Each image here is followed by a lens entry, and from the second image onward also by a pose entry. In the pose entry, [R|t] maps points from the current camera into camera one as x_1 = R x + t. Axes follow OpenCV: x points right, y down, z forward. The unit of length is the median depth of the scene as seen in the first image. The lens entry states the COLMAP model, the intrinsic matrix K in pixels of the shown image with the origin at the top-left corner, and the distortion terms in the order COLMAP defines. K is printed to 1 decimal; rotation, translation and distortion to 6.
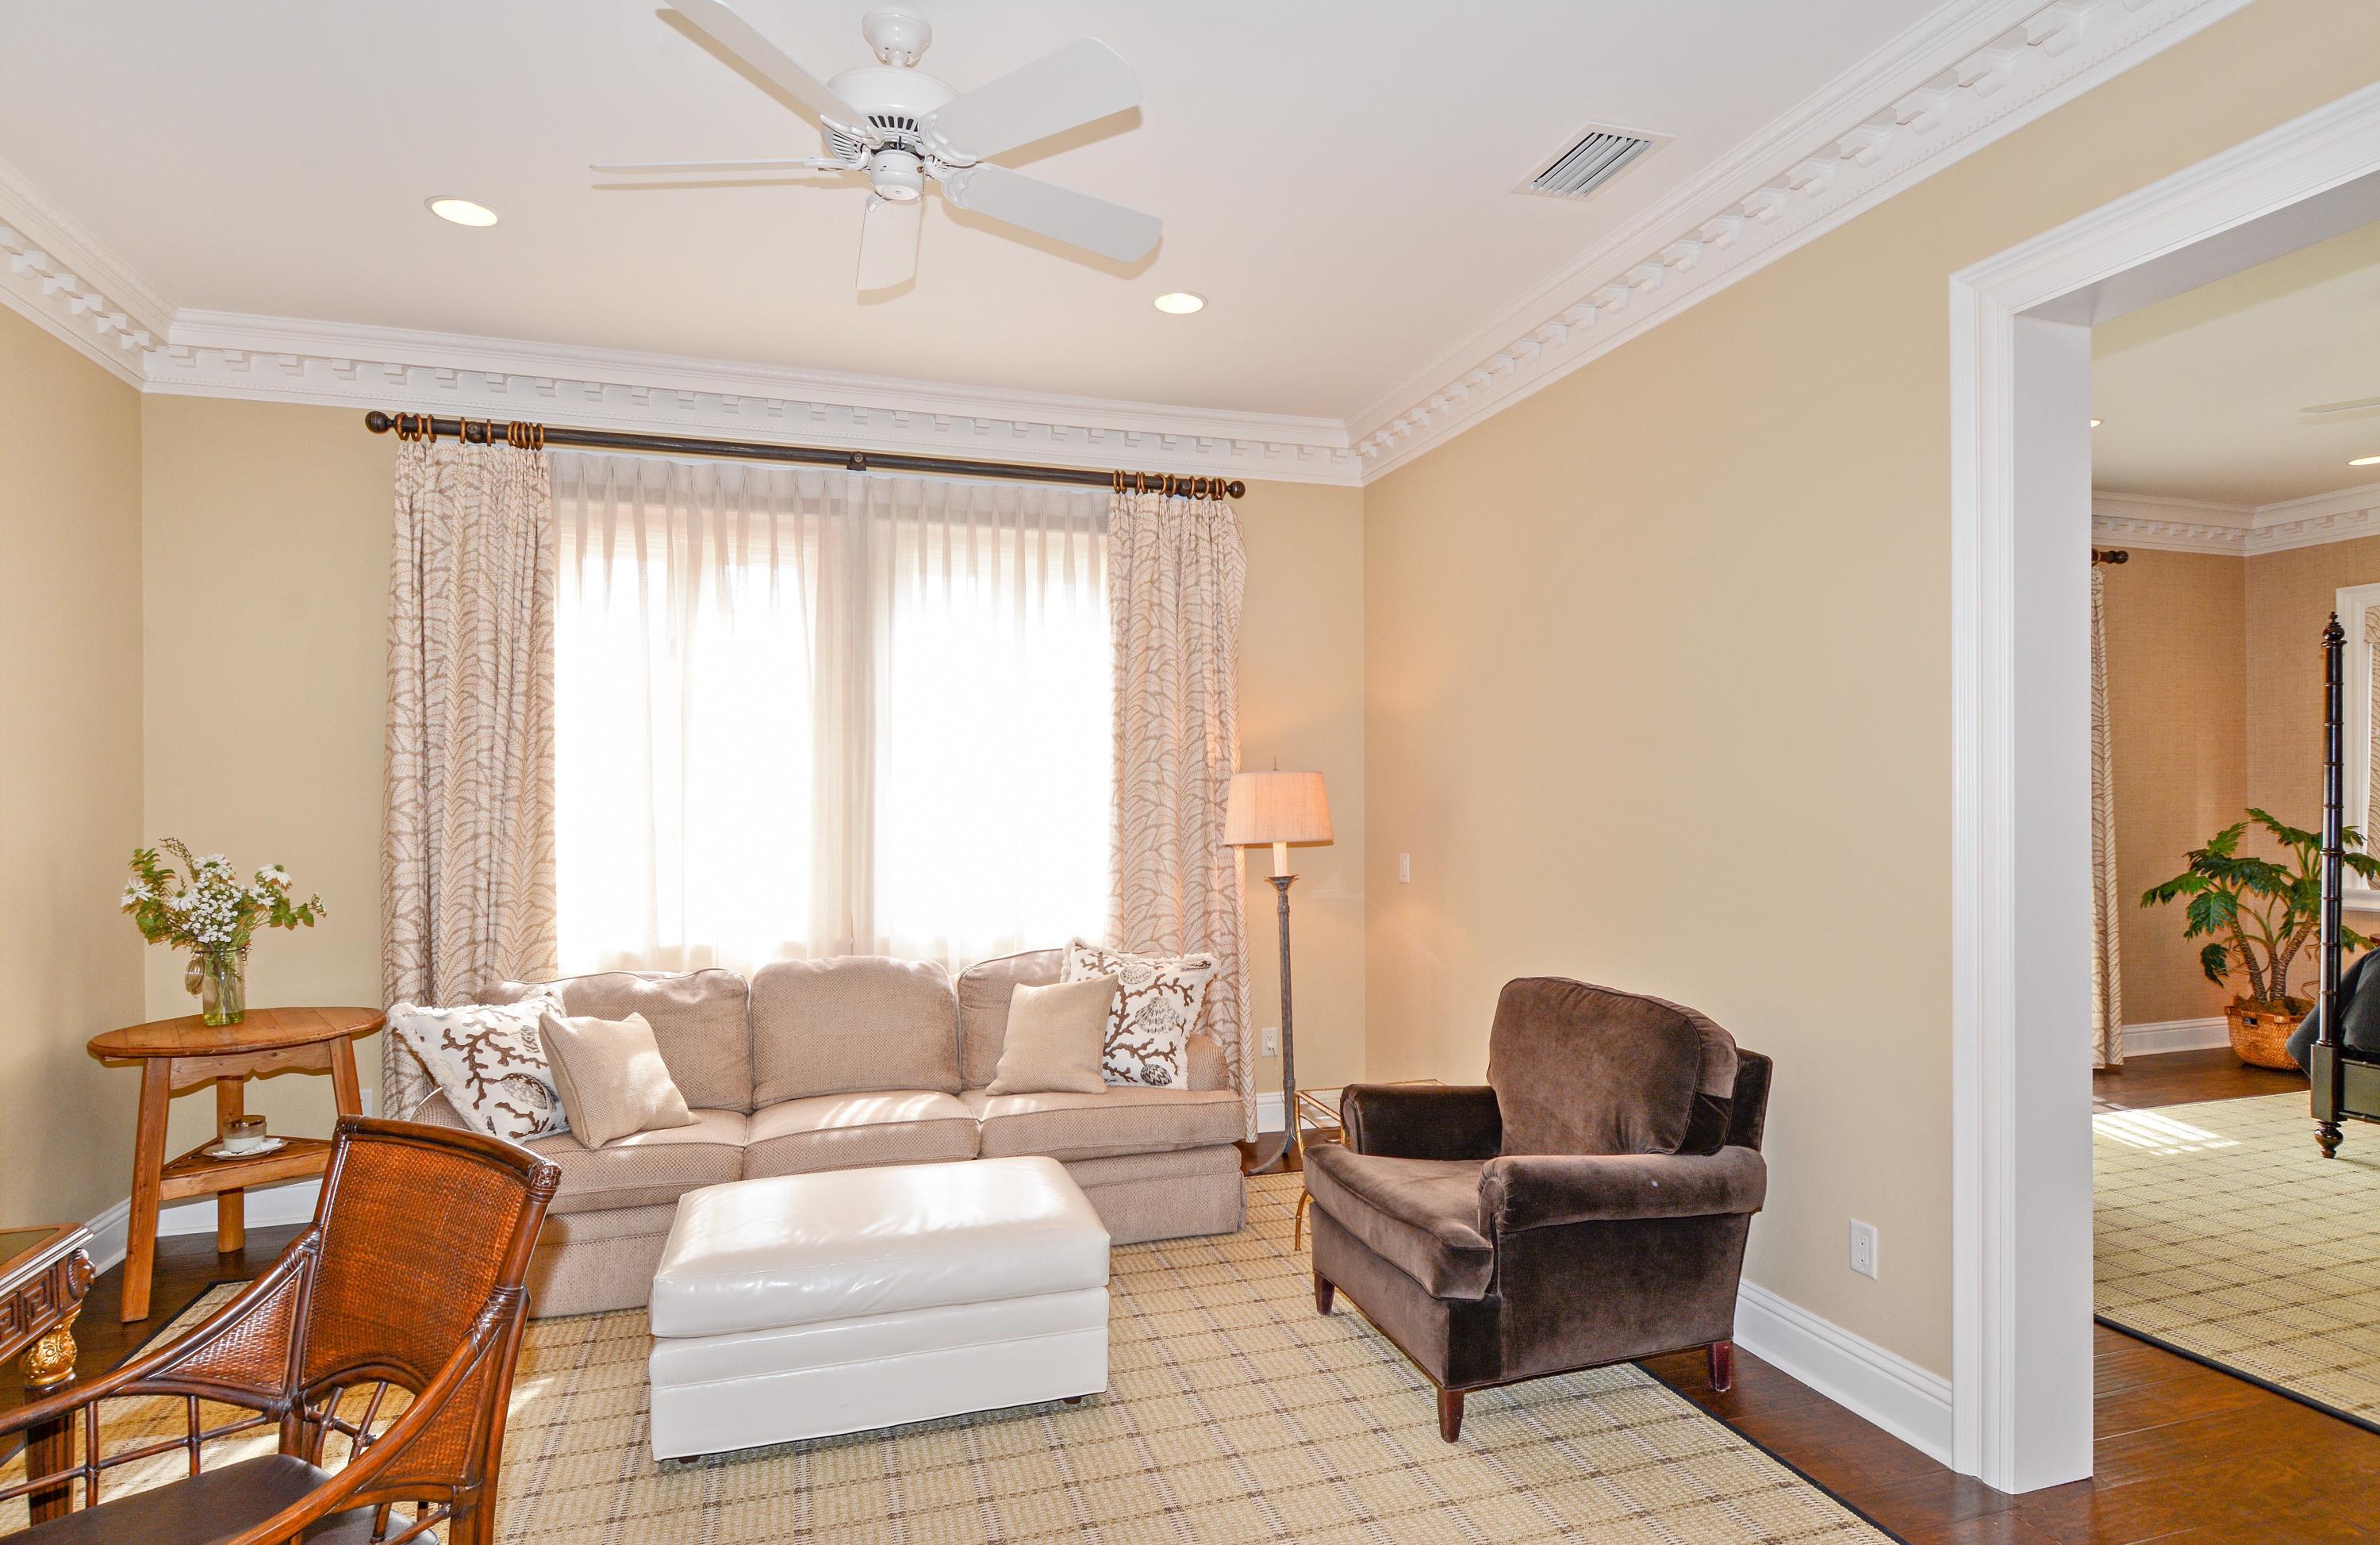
lens RADIAL K [[1262.1, 0, 1197.0], [0, 1262.1, 798.1], [0, 0, 1]] dist [-0.018628, -0.001029]
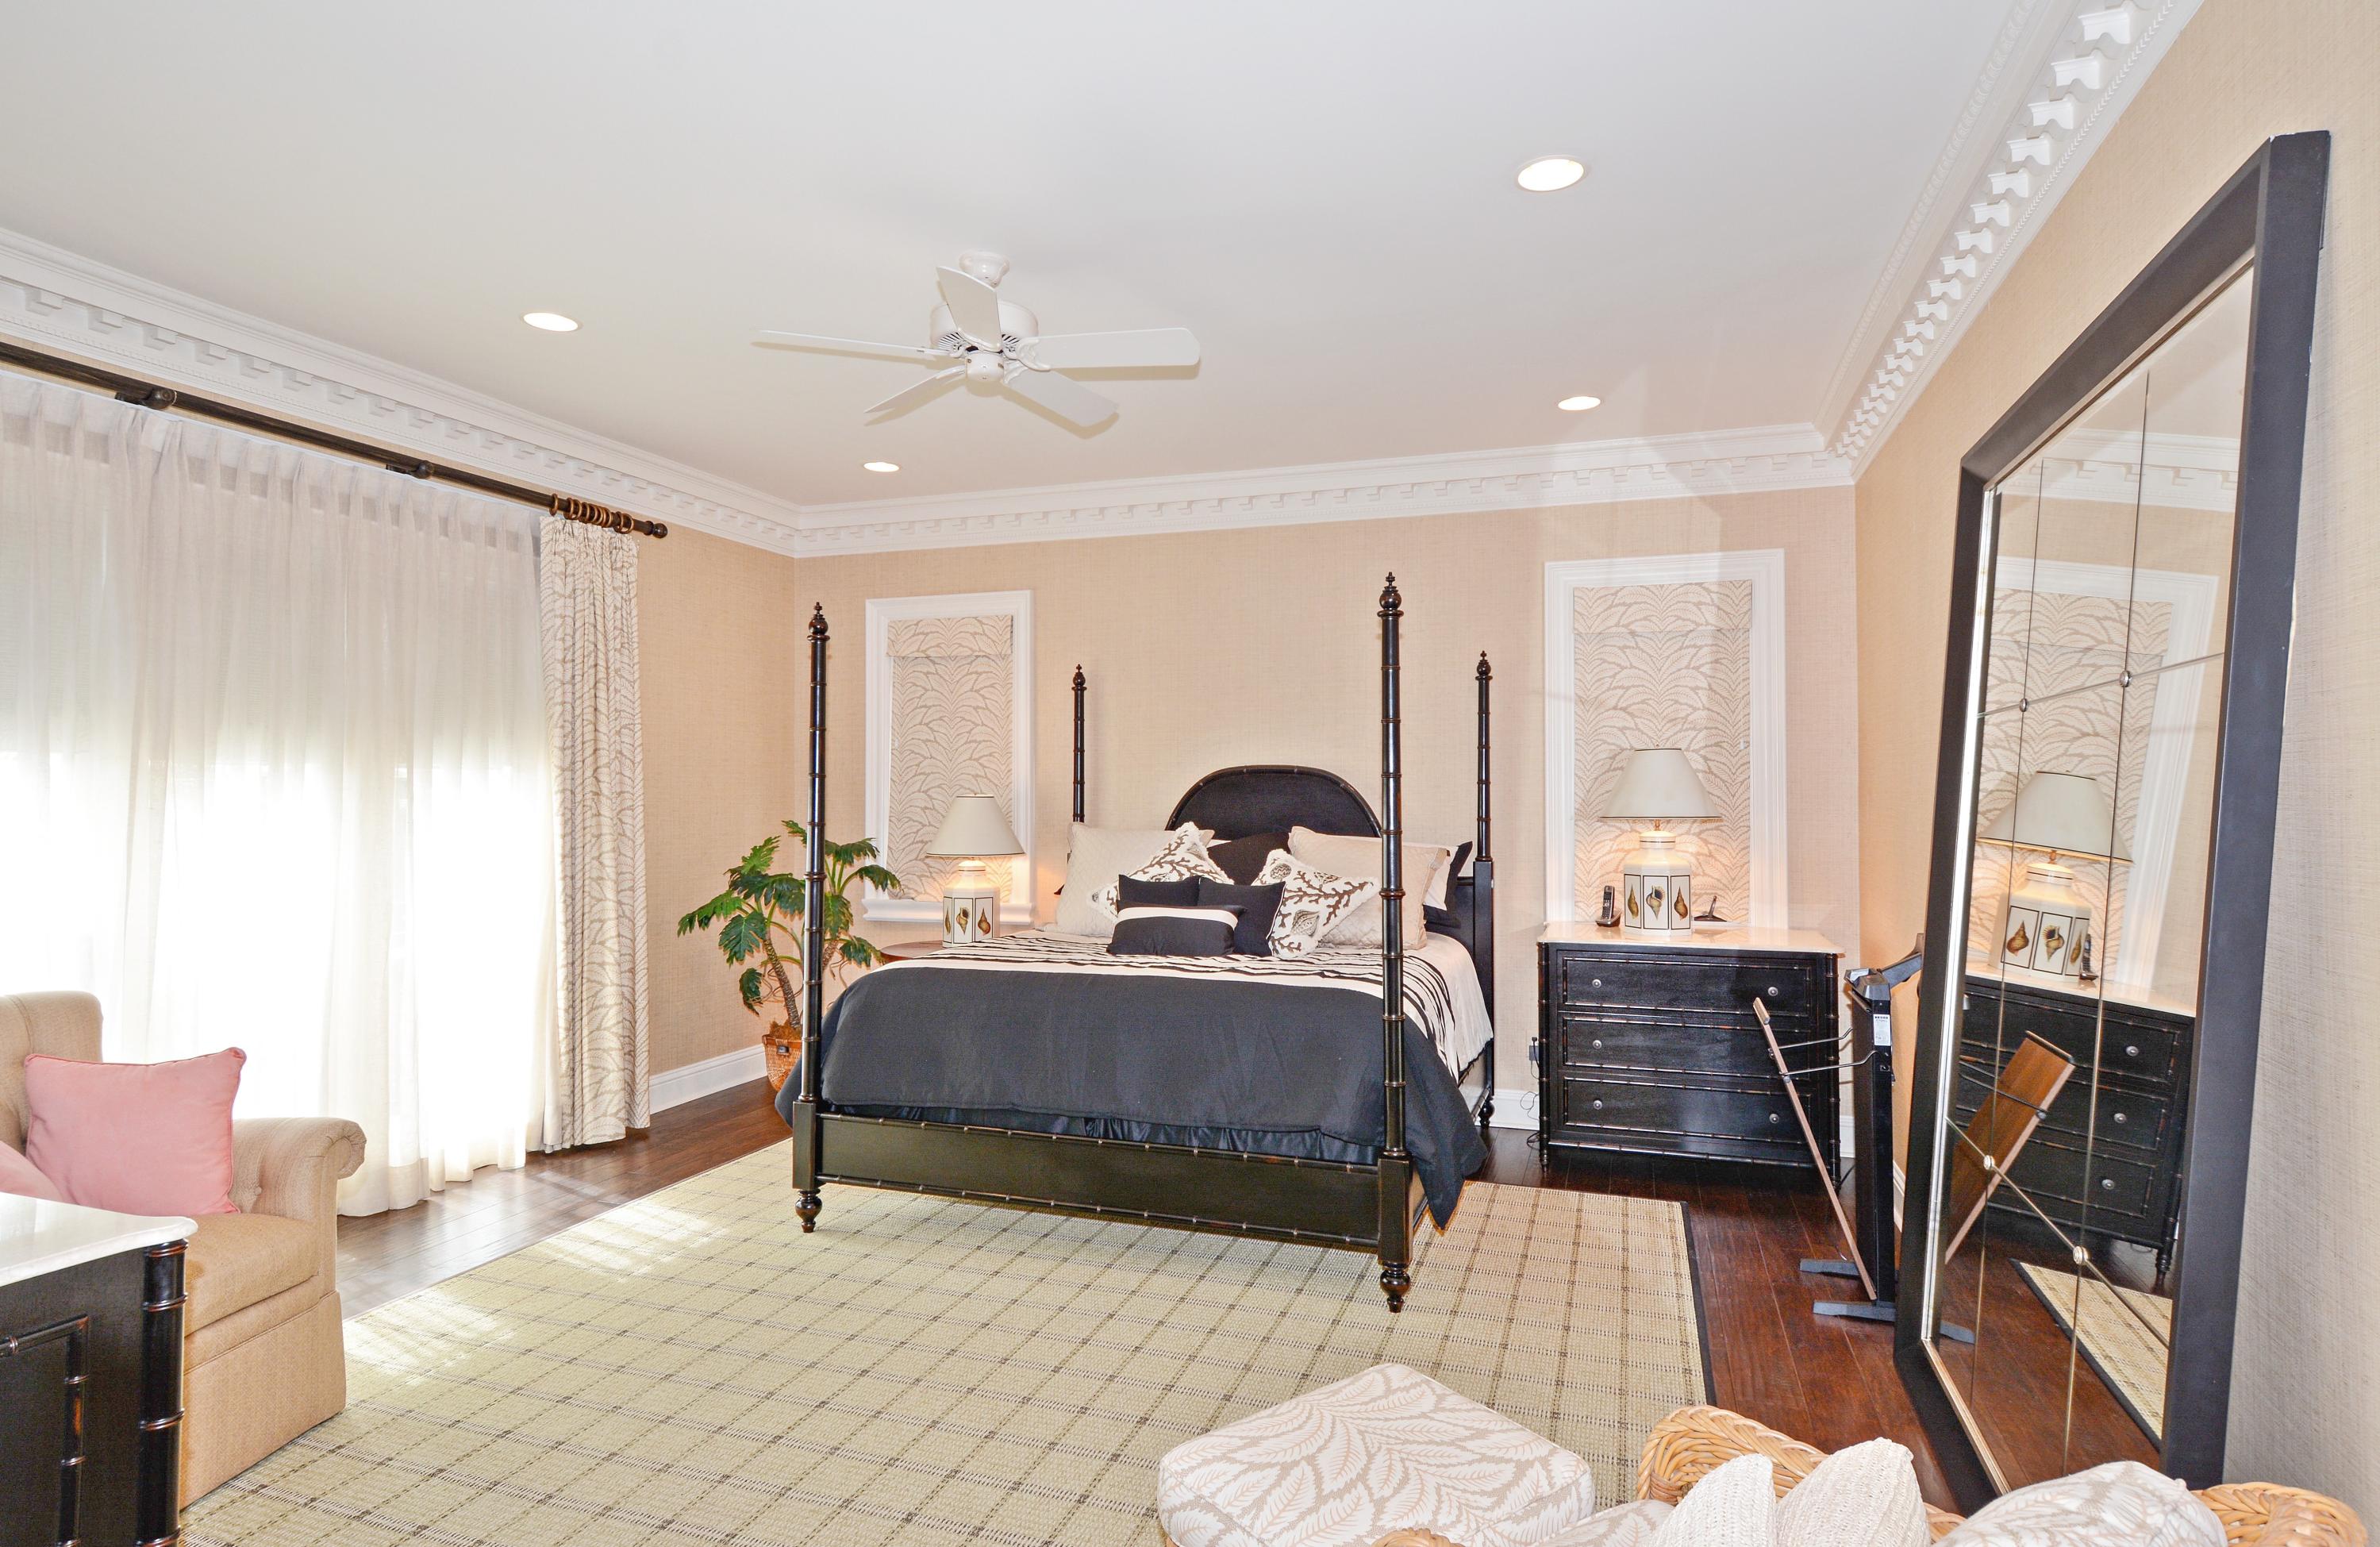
lens RADIAL K [[1262.1, 0, 1190.3], [0, 1262.1, 780.3], [0, 0, 1]] dist [-0.018628, -0.001029]
pose [[0.591033, 0.016392, 0.806481, 0.265115], [-0.004212, 0.999843, -0.017235, -0.007488], [-0.806636, 0.006789, 0.591009, 0.196129]]
